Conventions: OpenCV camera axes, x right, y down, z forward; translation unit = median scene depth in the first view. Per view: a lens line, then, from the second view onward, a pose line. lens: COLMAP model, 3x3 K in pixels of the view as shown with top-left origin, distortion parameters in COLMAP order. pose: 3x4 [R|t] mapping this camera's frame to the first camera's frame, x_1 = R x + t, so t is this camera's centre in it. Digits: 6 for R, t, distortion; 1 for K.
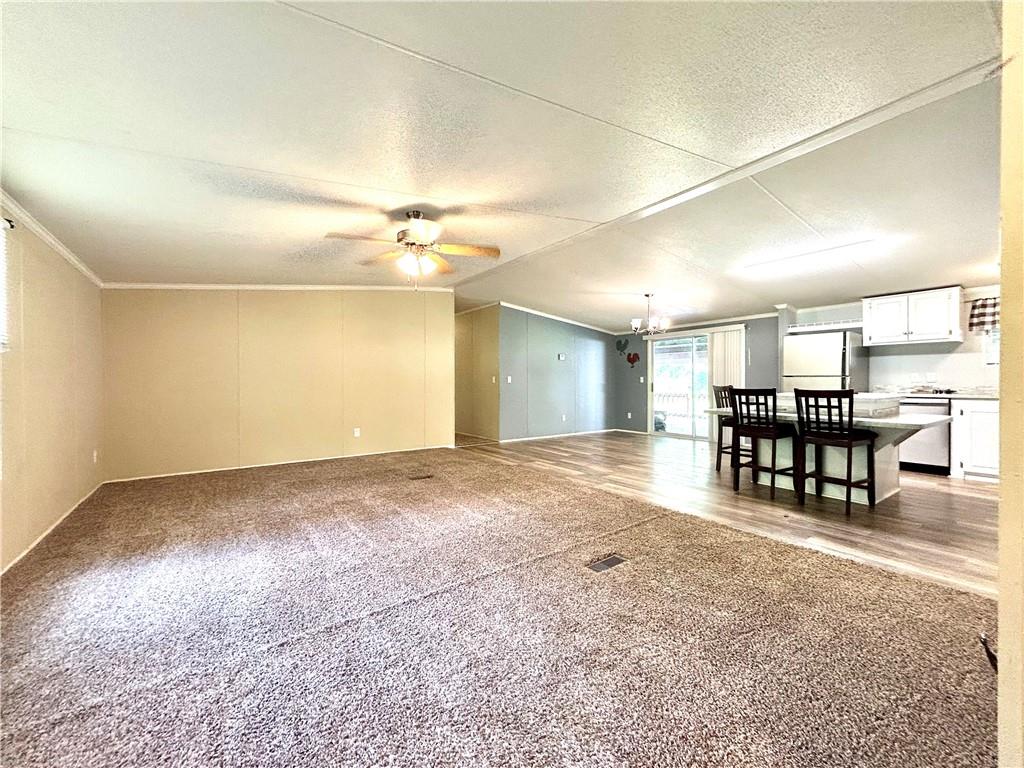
lens RADIAL K [[414.6, 0, 510.8], [0, 414.6, 386.6], [0, 0, 1]] dist [-0.000665, 0.000562]
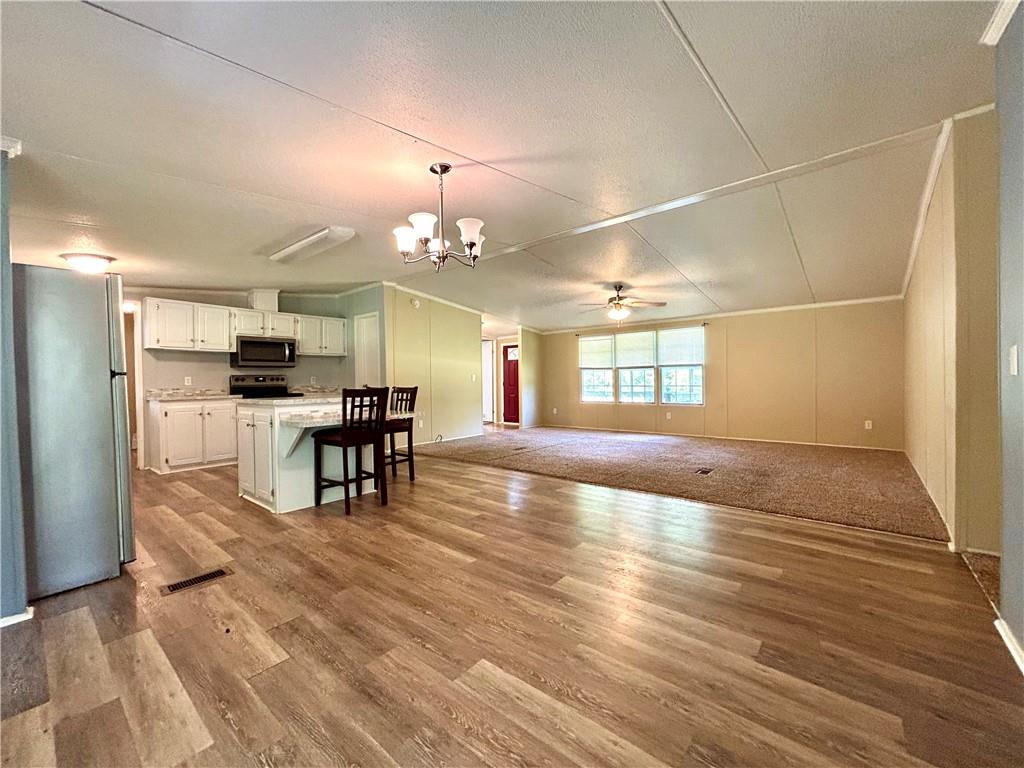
lens RADIAL K [[414.6, 0, 511.3], [0, 414.6, 384.9], [0, 0, 1]] dist [-0.000665, 0.000562]
pose [[-0.968121, 0.021418, -0.249567, 0.500843], [0.015254, 0.999530, 0.026609, -0.024065], [0.250019, 0.021954, -0.967992, 1.901820]]
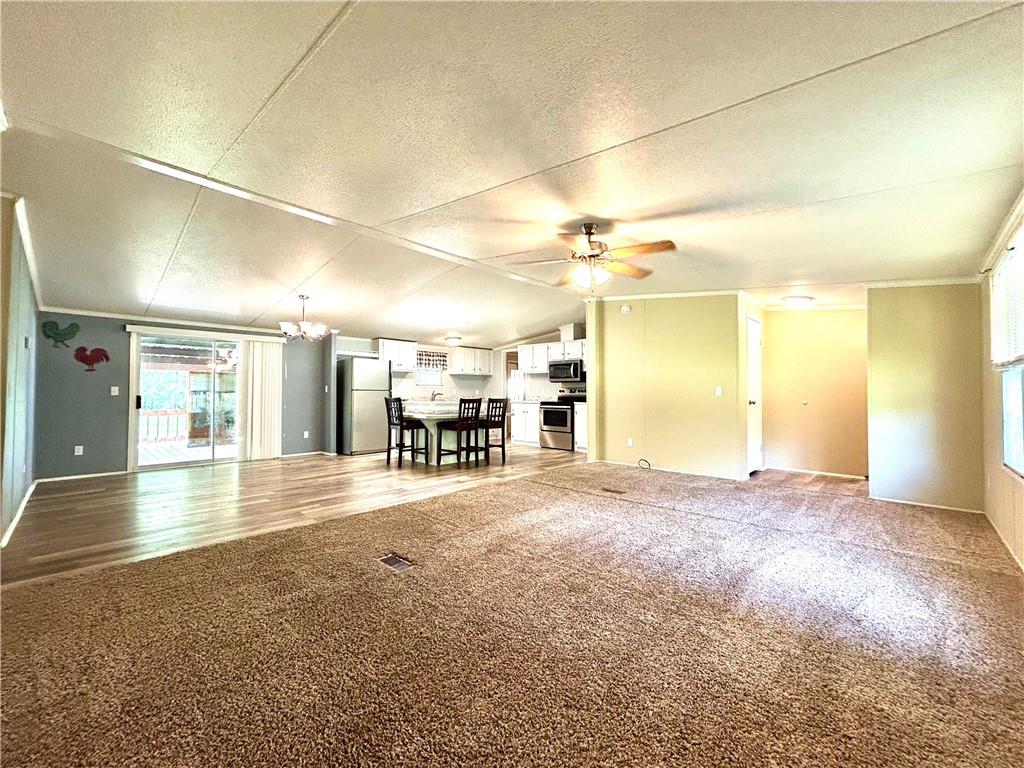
lens RADIAL K [[414.6, 0, 511.8], [0, 414.6, 386.8], [0, 0, 1]] dist [-0.000665, 0.000562]
pose [[-0.183676, 0.019885, 0.982786, -0.829518], [0.012608, 0.999761, -0.017872, -0.007327], [-0.982906, 0.009108, -0.183883, 0.974290]]
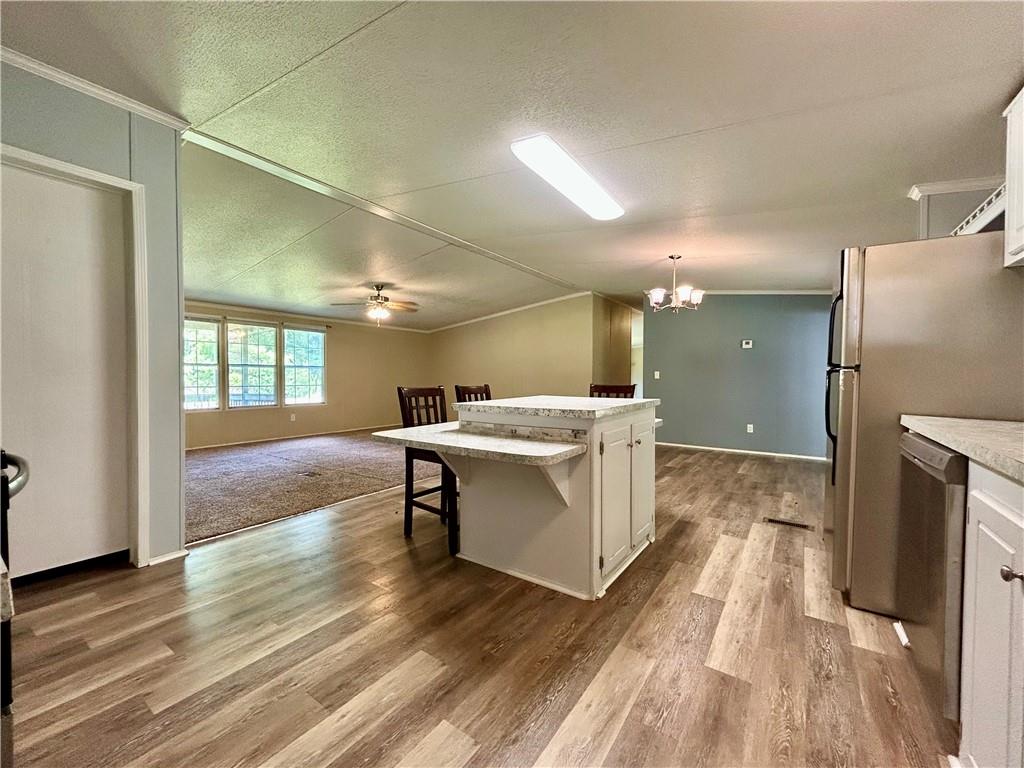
lens RADIAL K [[414.6, 0, 509.5], [0, 414.6, 386.1], [0, 0, 1]] dist [-0.000665, 0.000562]
pose [[0.329276, 0.027800, -0.943824, 1.230186], [-0.017284, 0.999576, 0.023412, -0.014312], [0.944075, 0.008604, 0.329617, 0.673654]]
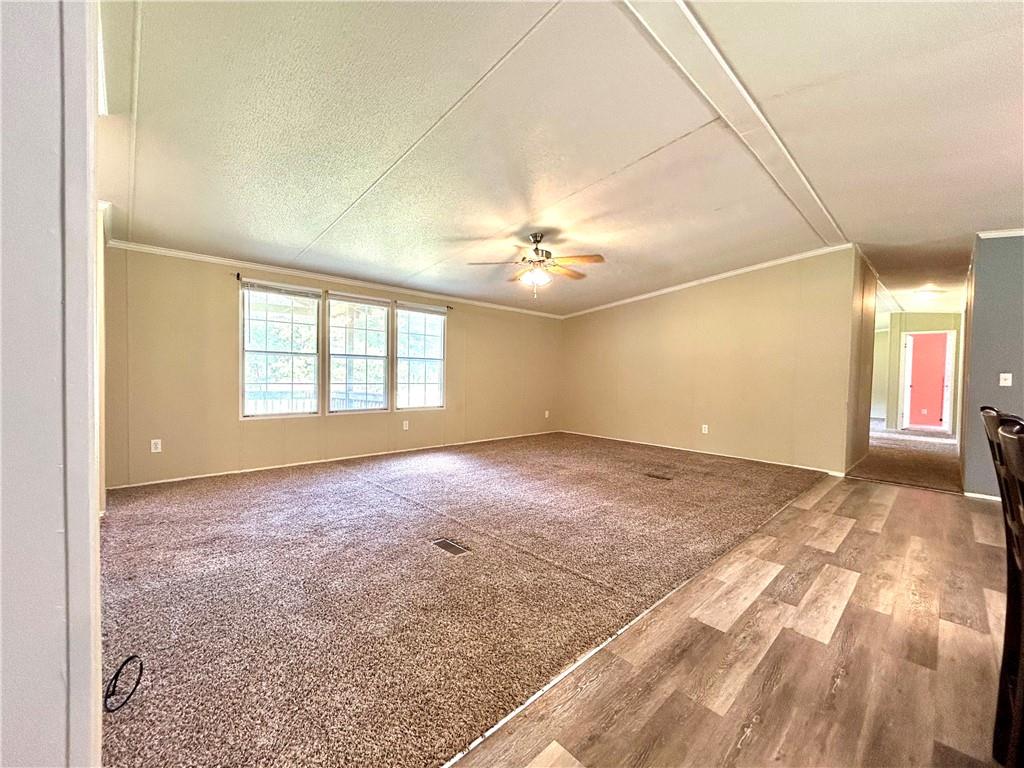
lens RADIAL K [[414.6, 0, 510.2], [0, 414.6, 383.2], [0, 0, 1]] dist [-0.000665, 0.000562]
pose [[0.135708, 0.031449, -0.990250, 0.696008], [-0.035261, 0.999016, 0.026895, -0.008543], [0.990121, 0.031268, 0.136684, 0.548261]]
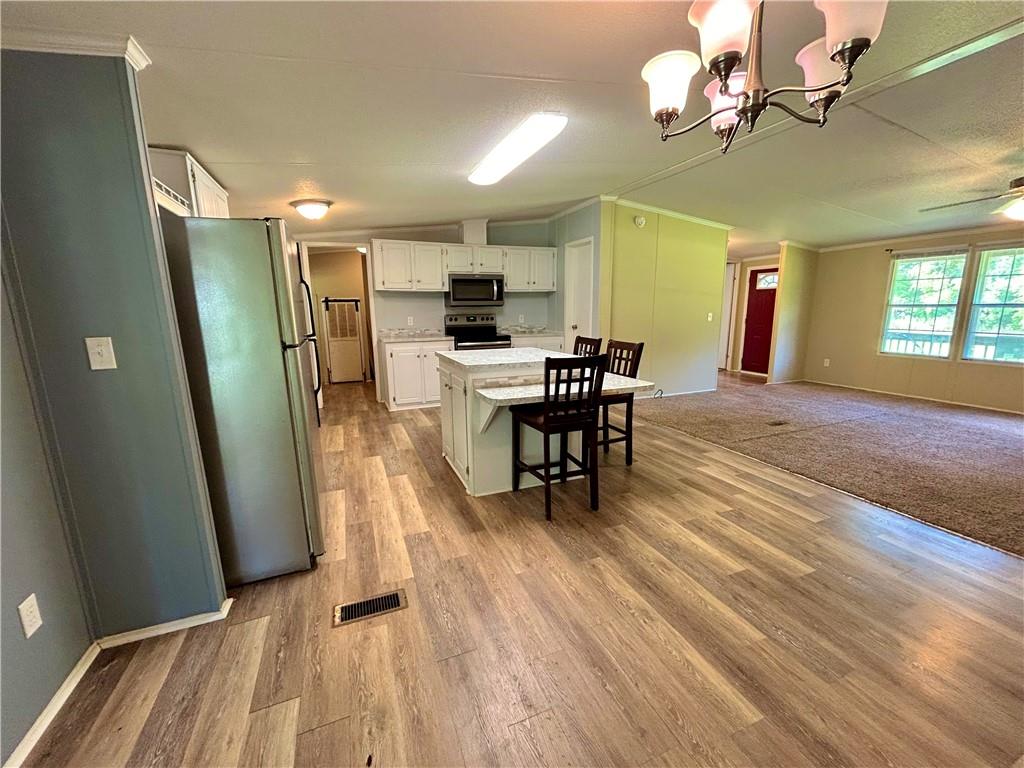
lens RADIAL K [[414.6, 0, 511.0], [0, 414.6, 384.0], [0, 0, 1]] dist [-0.000665, 0.000562]
pose [[-0.972287, -0.027059, 0.232220, 0.525140], [0.019624, 0.980328, 0.196395, -0.072291], [-0.232966, 0.195509, -0.952629, 1.640205]]
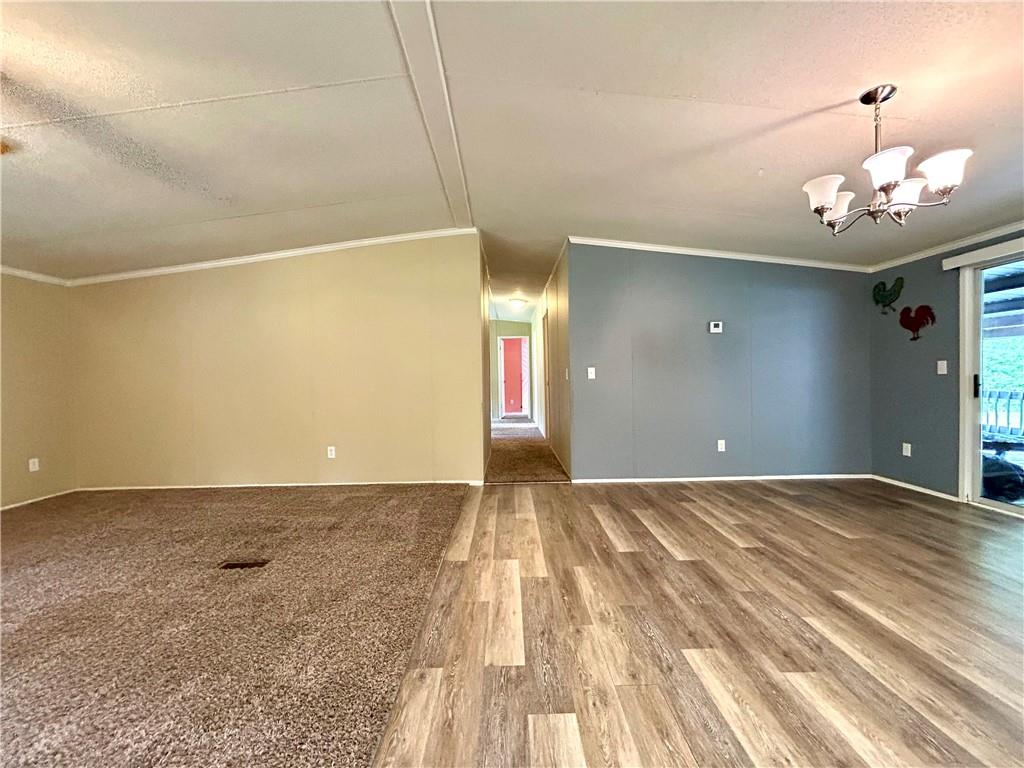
lens RADIAL K [[414.6, 0, 510.3], [0, 414.6, 384.9], [0, 0, 1]] dist [-0.000665, 0.000562]
pose [[0.817393, -0.000433, -0.576080, 0.386250], [0.007173, 0.999930, 0.009427, -0.012156], [0.576036, -0.011838, 0.817339, 0.790136]]
